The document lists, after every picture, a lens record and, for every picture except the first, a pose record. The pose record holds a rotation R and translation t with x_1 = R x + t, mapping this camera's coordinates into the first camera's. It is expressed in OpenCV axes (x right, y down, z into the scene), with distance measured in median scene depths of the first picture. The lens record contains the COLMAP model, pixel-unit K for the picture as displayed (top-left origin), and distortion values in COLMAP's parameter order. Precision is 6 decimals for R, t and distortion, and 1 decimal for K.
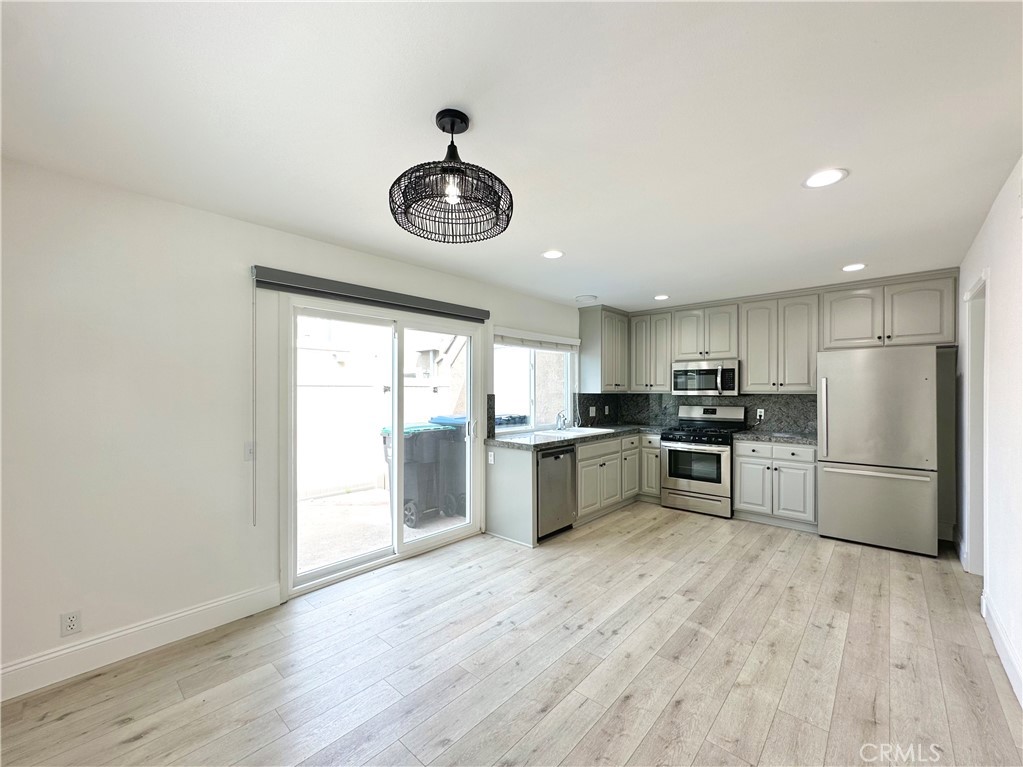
lens RADIAL K [[415.4, 0, 513.7], [0, 415.4, 392.2], [0, 0, 1]] dist [-0.000884, 0.000001]
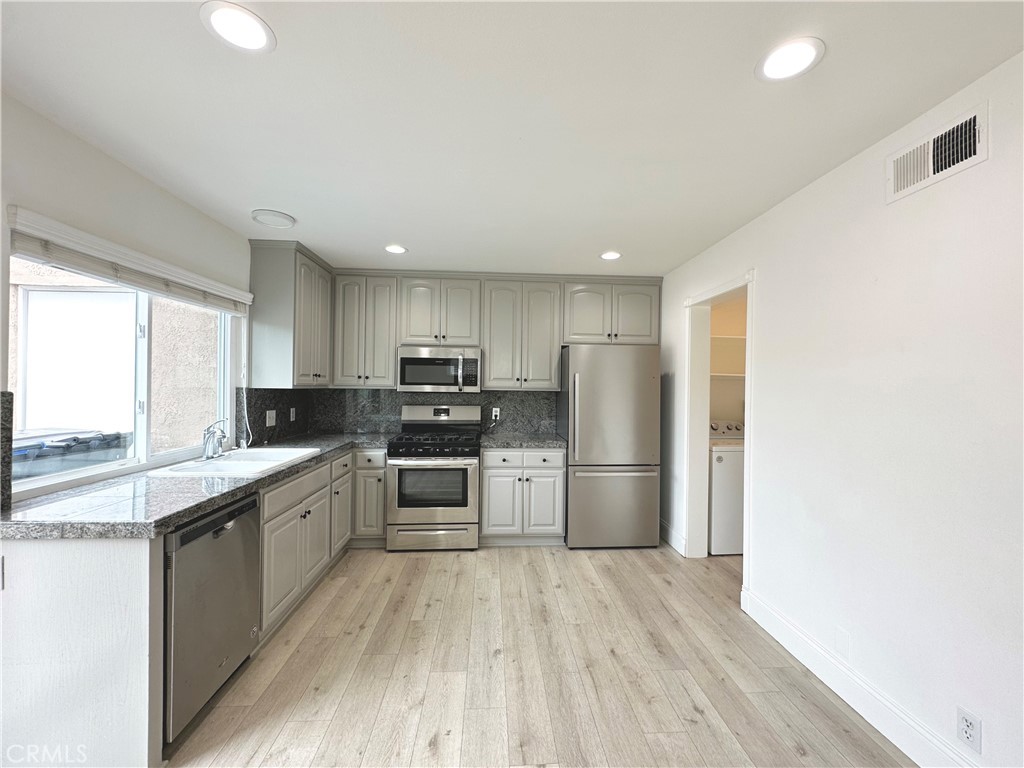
lens RADIAL K [[421.1, 0, 518.9], [0, 421.1, 384.5], [0, 0, 1]] dist [-0.003032, -0.000227]
pose [[0.694438, 0.011929, 0.719454, -0.000602], [-0.011090, 0.999921, -0.005876, -0.003476], [-0.719467, -0.003898, 0.694515, 0.396130]]
